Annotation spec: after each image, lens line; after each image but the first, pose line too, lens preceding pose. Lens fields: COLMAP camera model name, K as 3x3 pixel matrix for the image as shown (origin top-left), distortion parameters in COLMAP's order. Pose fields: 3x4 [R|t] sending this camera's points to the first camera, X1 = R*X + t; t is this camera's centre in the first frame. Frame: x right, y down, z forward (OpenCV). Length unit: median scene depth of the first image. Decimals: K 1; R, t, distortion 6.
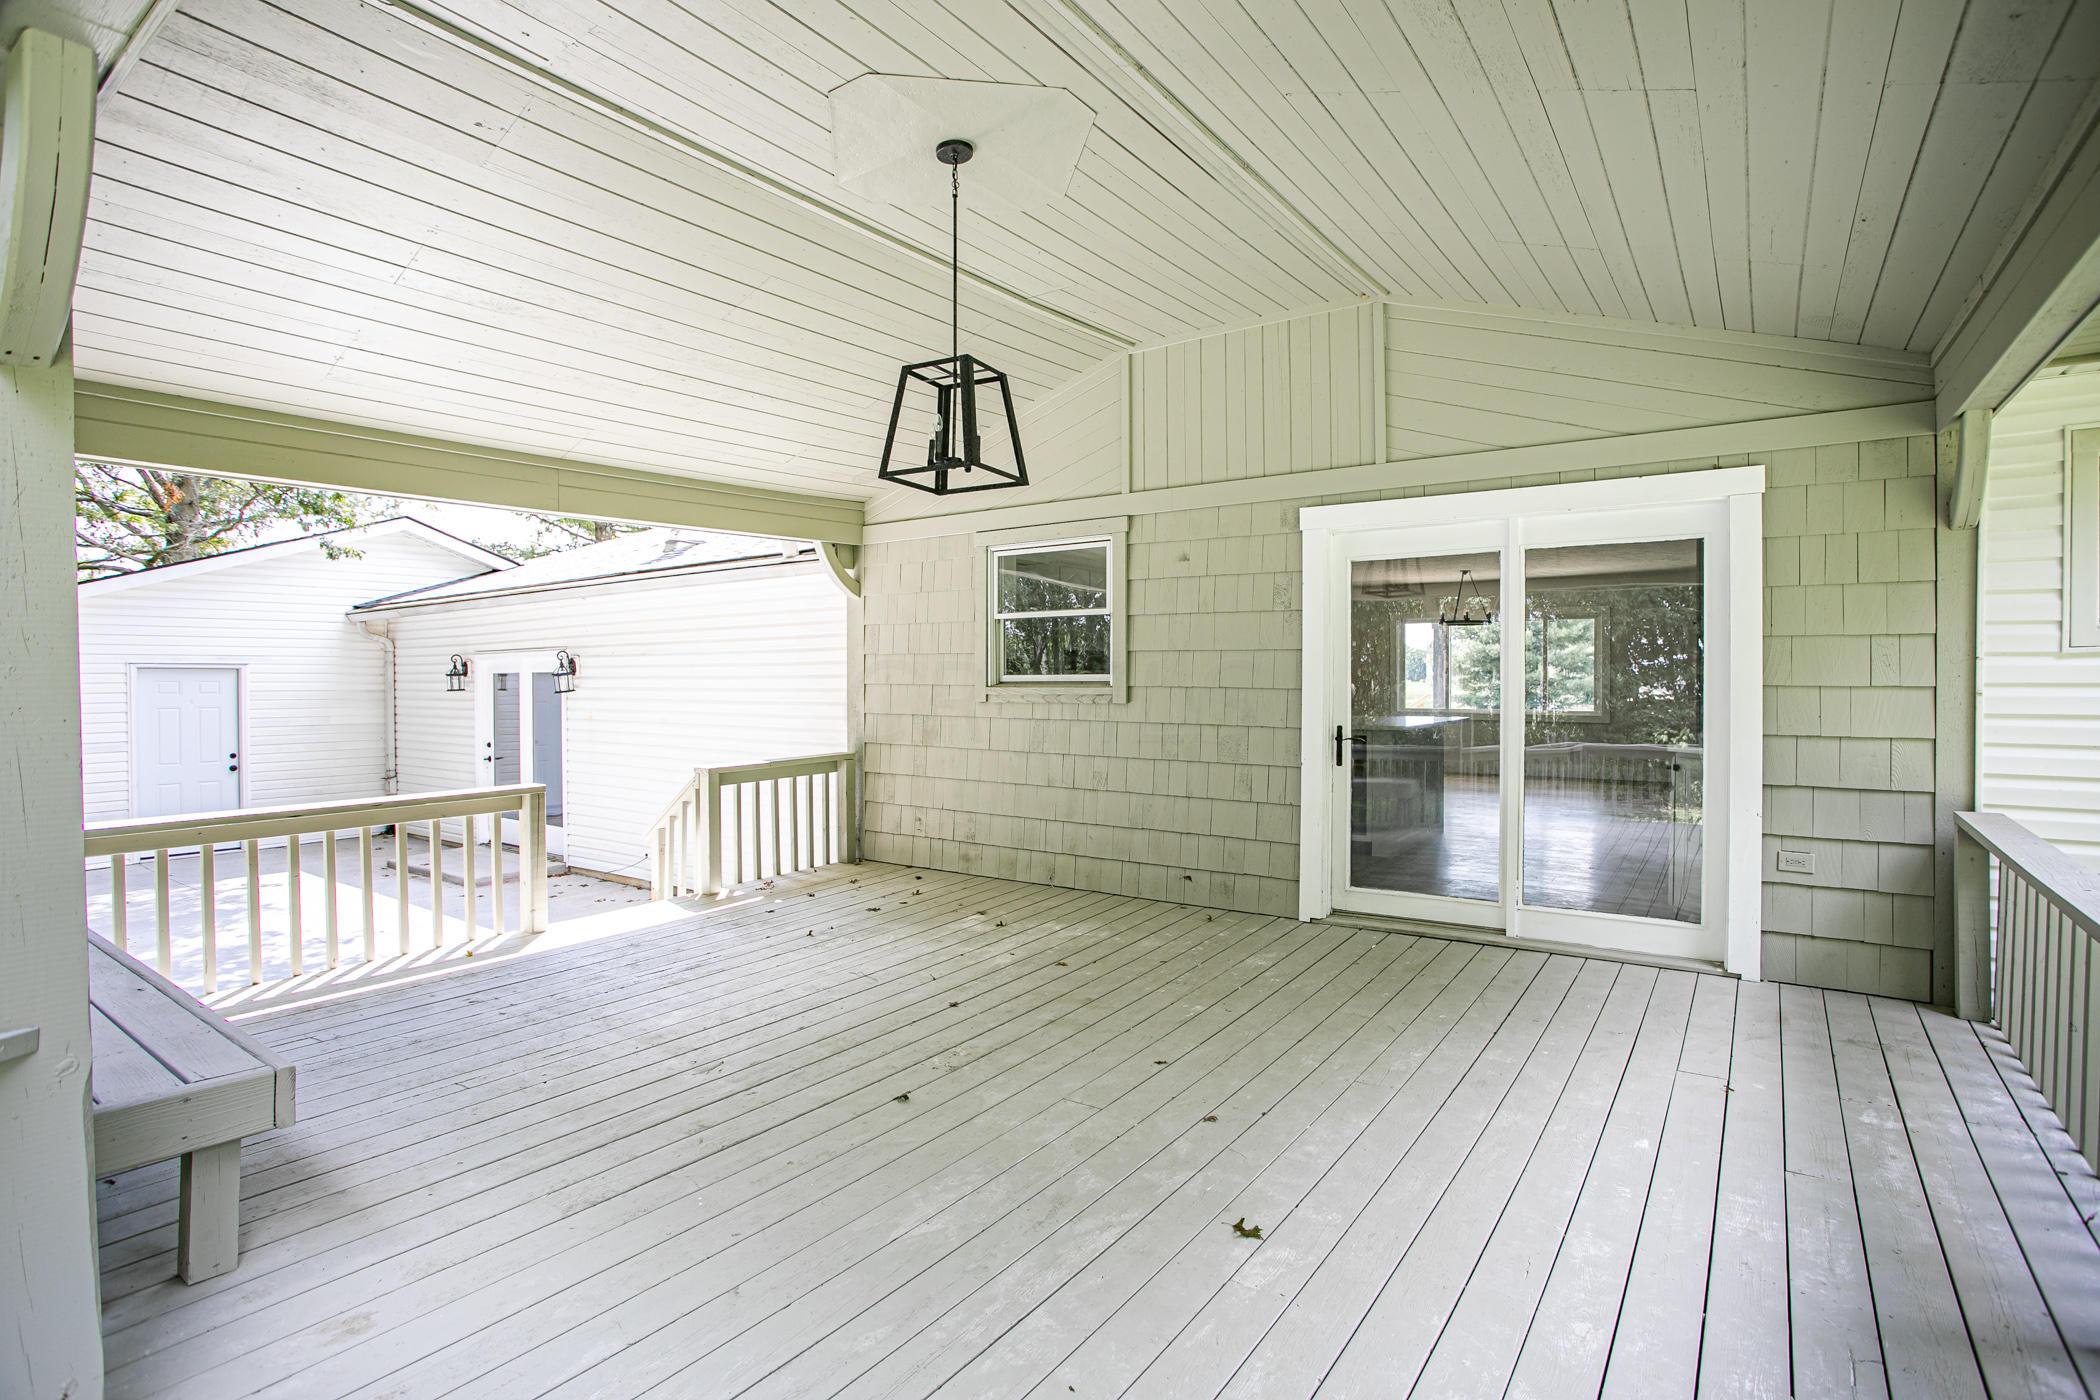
lens RADIAL K [[967.7, 0, 1050.0], [0, 967.7, 700.0], [0, 0, 1]] dist [-0.000982, 0.000011]
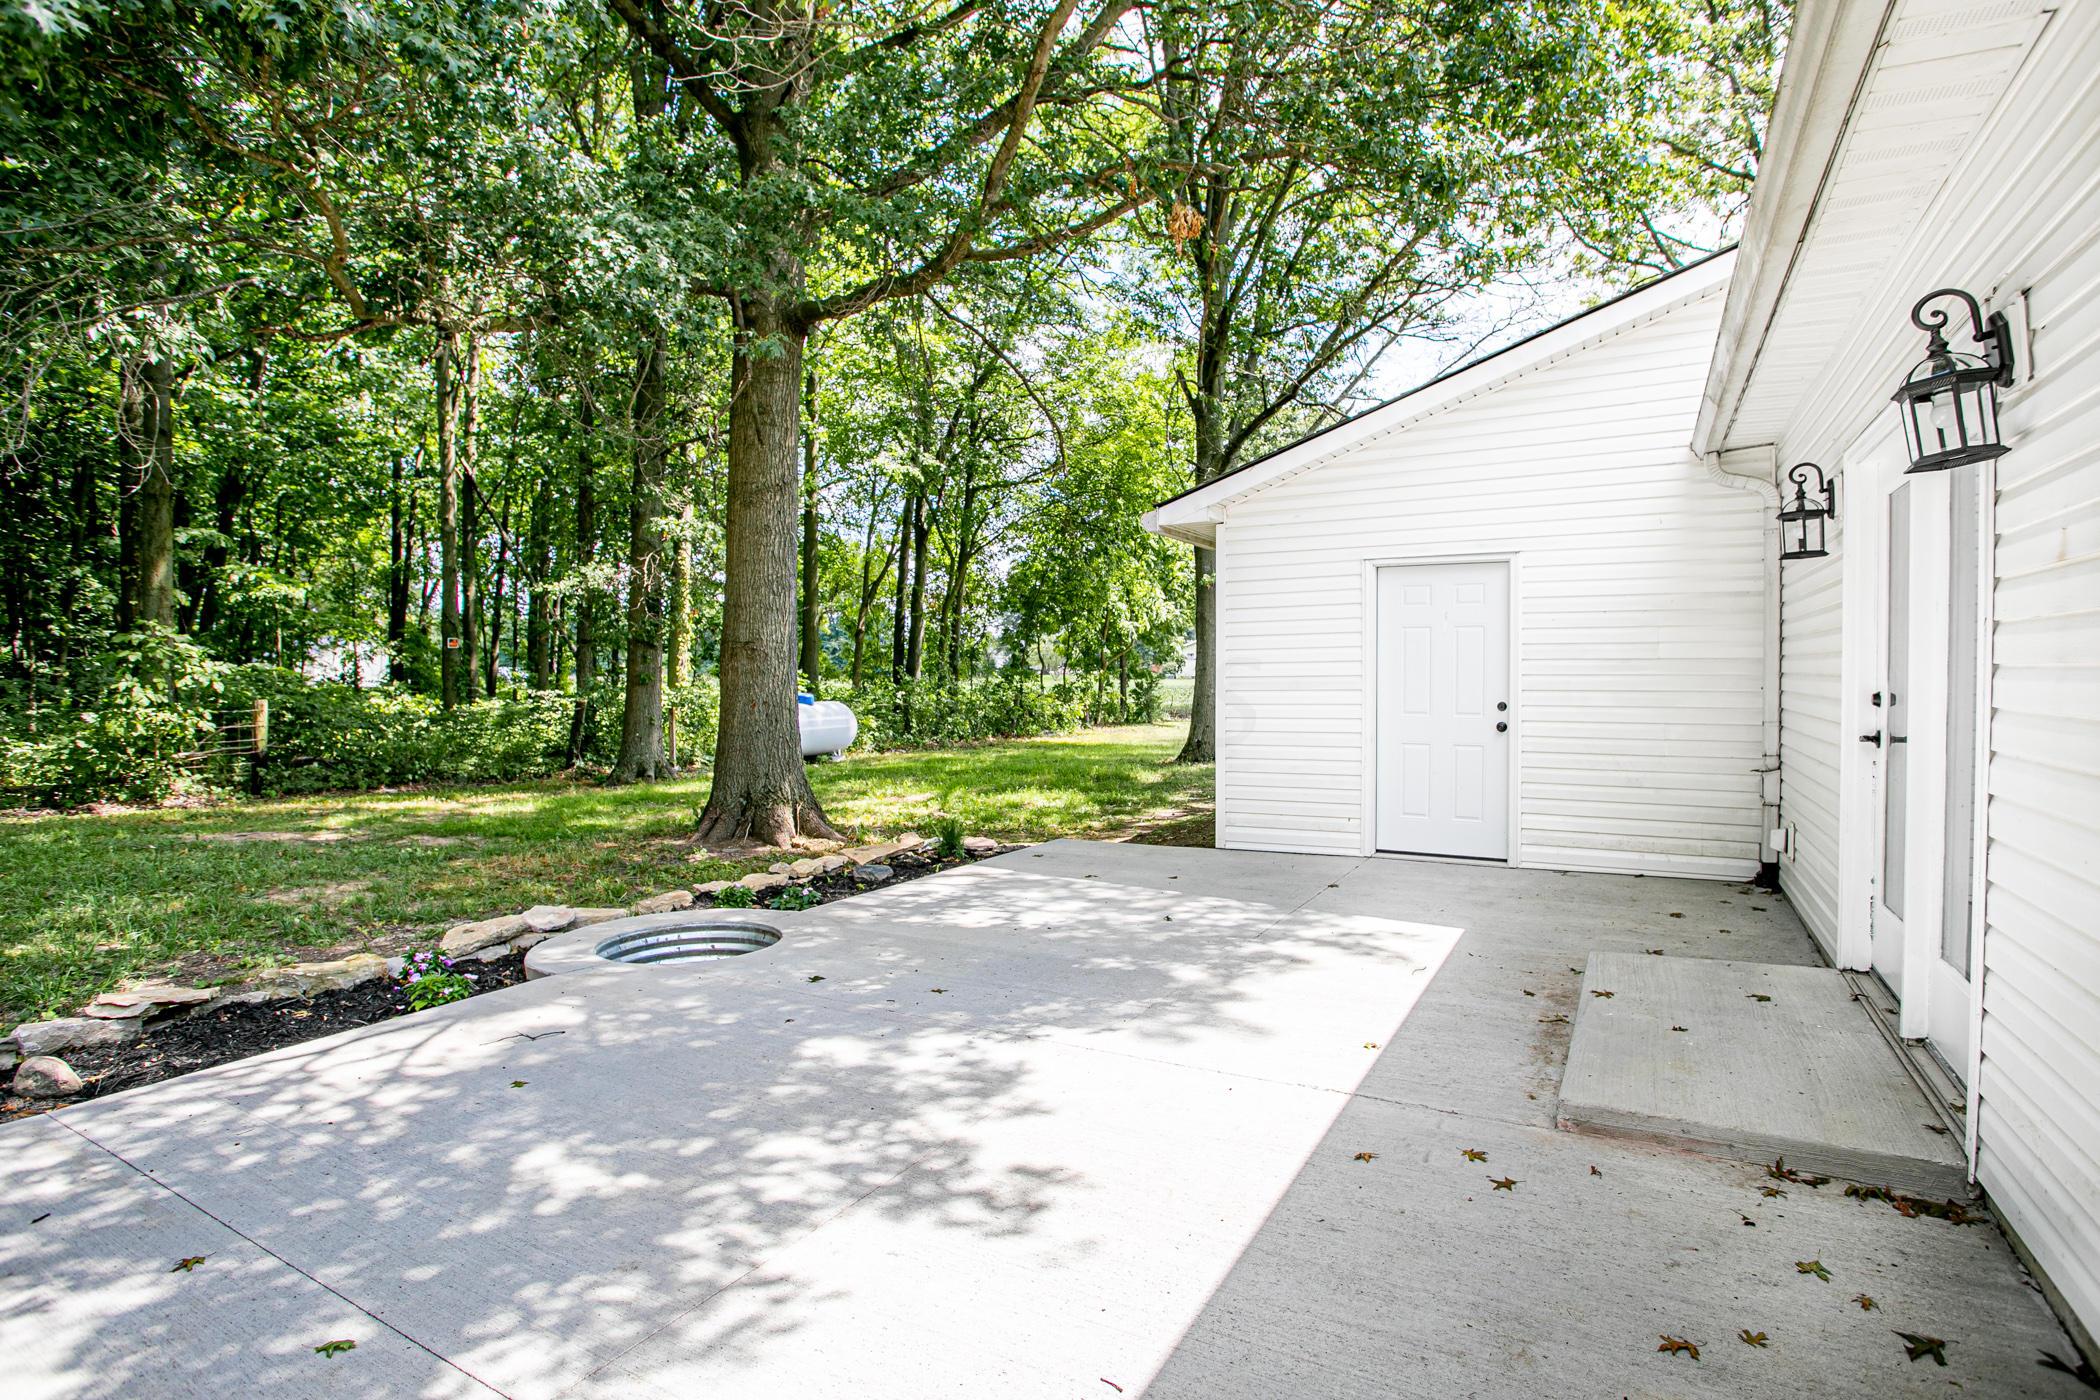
lens RADIAL K [[1067.3, 0, 1050.0], [0, 1067.3, 700.0], [0, 0, 1]] dist [-0.003079, -0.000442]
pose [[0.142388, 0.026523, -0.989455, -0.728863], [-0.015908, 0.999573, 0.024505, 0.134204], [0.989683, 0.012251, 0.142749, 2.014852]]
